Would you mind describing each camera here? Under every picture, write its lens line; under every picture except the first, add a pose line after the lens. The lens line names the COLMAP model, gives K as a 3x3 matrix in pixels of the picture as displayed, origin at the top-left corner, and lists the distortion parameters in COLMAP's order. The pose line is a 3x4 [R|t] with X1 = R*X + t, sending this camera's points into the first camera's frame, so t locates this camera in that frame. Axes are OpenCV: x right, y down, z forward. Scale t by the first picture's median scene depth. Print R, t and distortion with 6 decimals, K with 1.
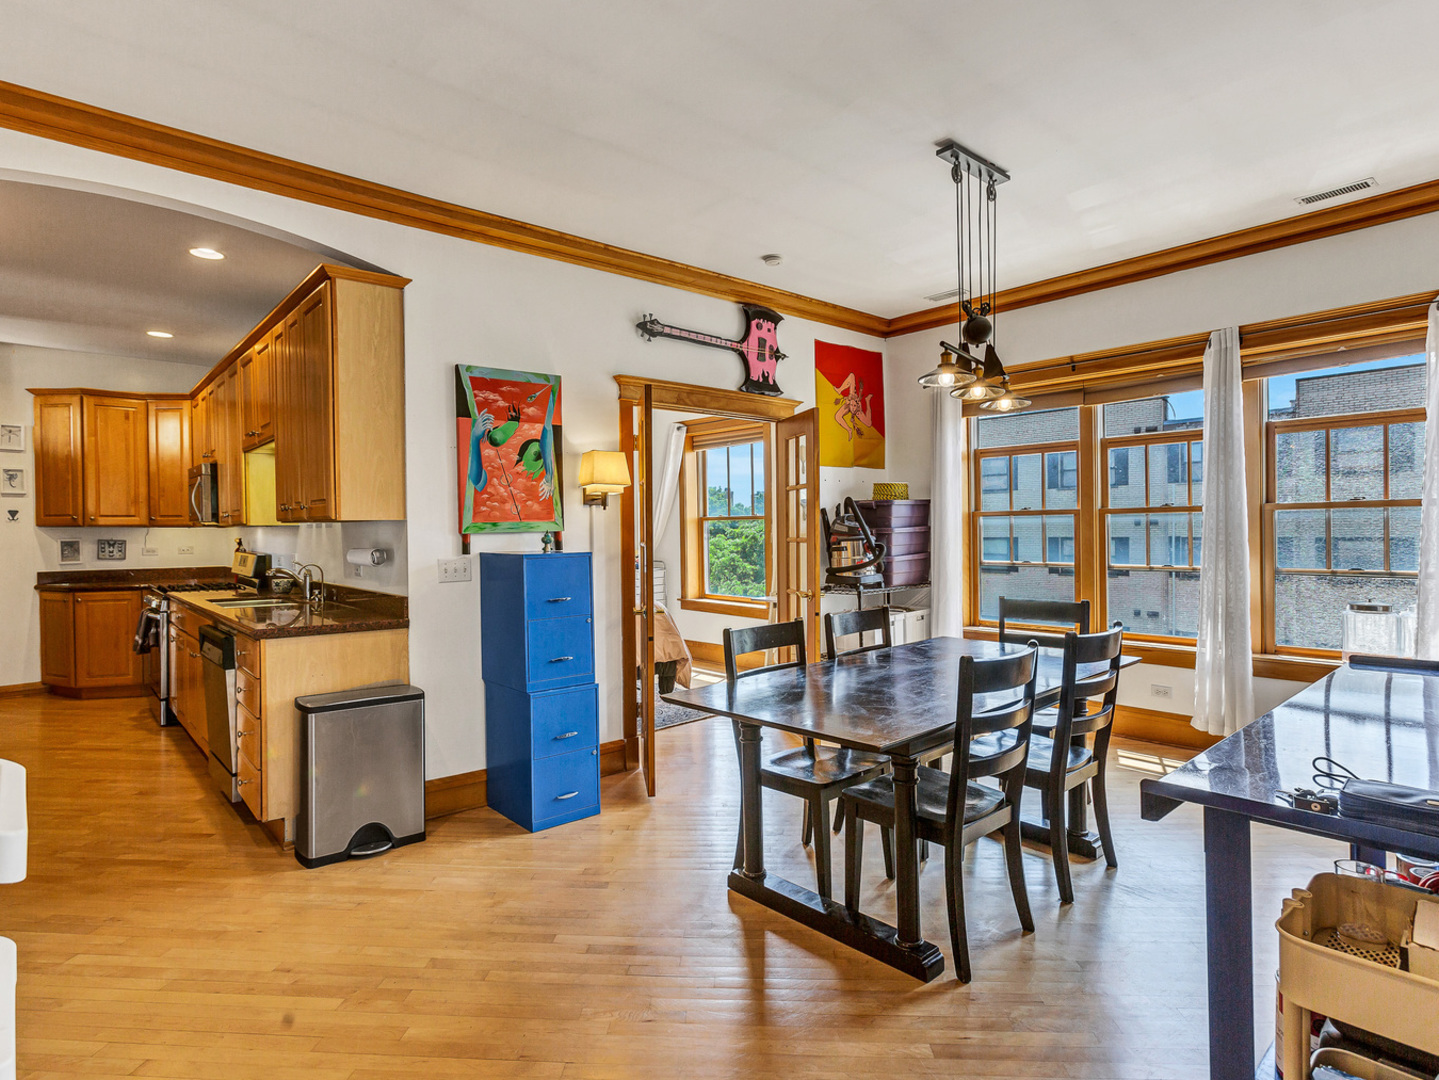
lens RADIAL K [[771.4, 0, 716.1], [0, 771.4, 536.2], [0, 0, 1]] dist [-0.003205, 0.003454]
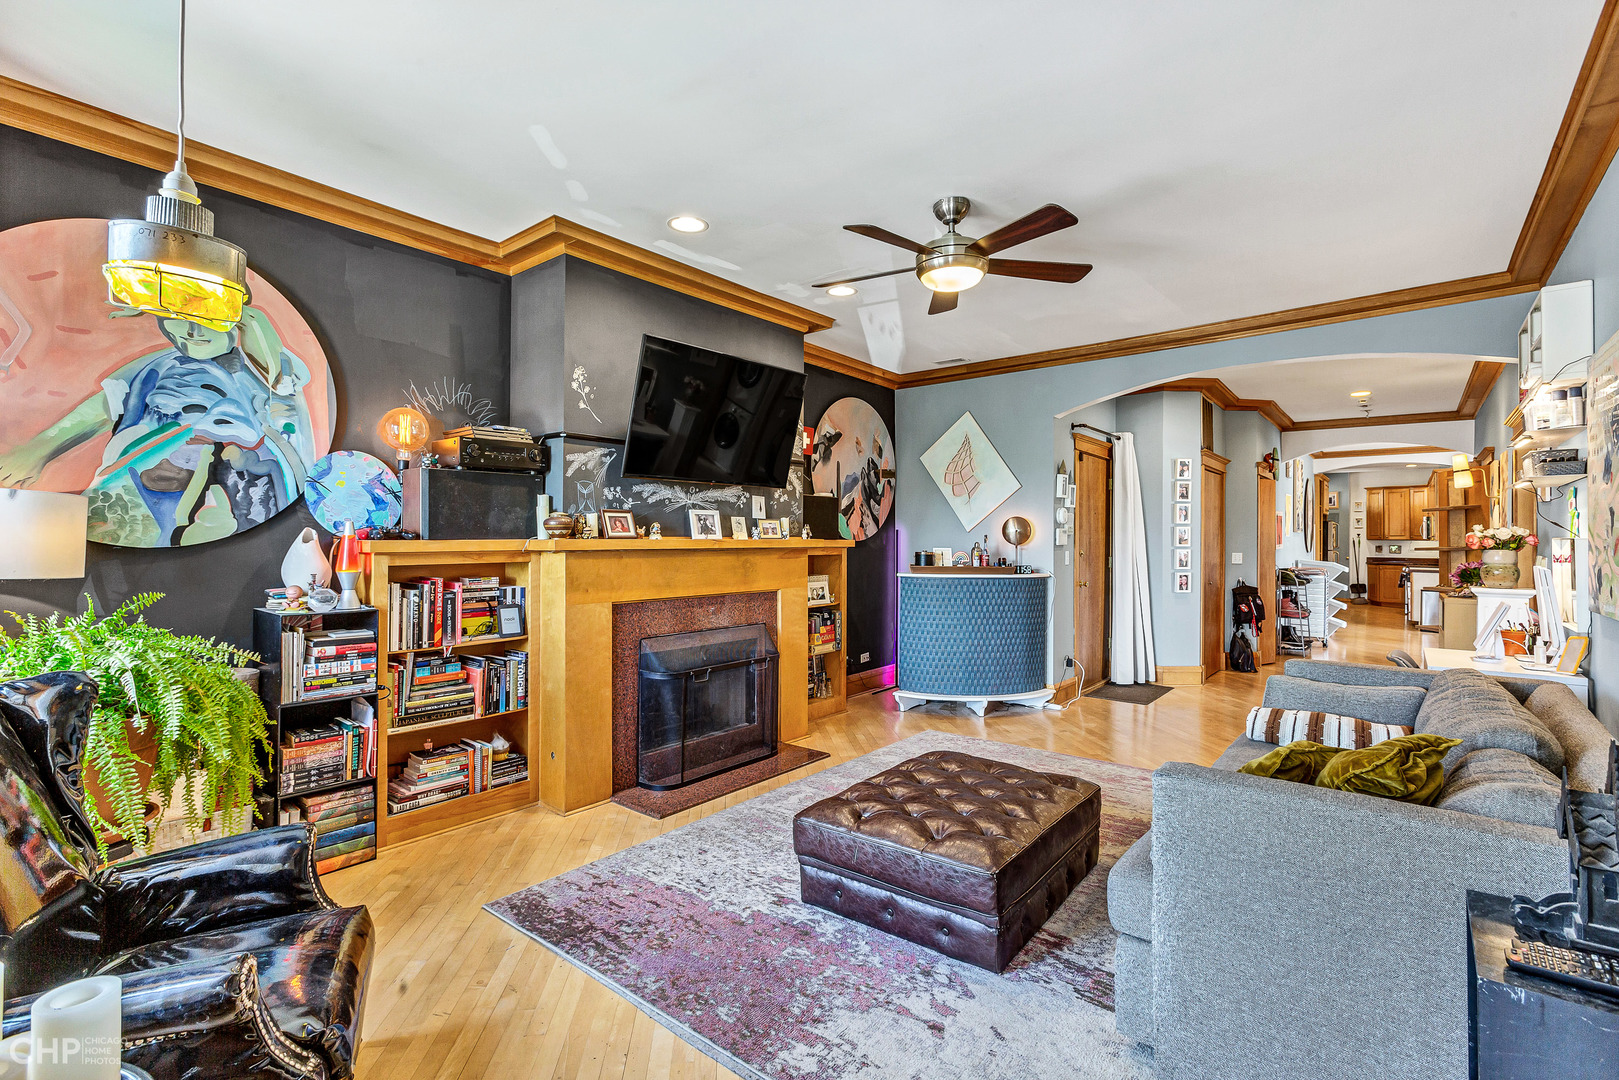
lens RADIAL K [[738.1, 0, 809.7], [0, 738.1, 538.4], [0, 0, 1]] dist [-0.004983, 0.008178]
pose [[0.173270, 0.006027, -0.984856, 1.903455], [-0.011983, 0.999920, 0.004011, -0.007643], [0.984801, 0.011106, 0.173328, -1.962346]]
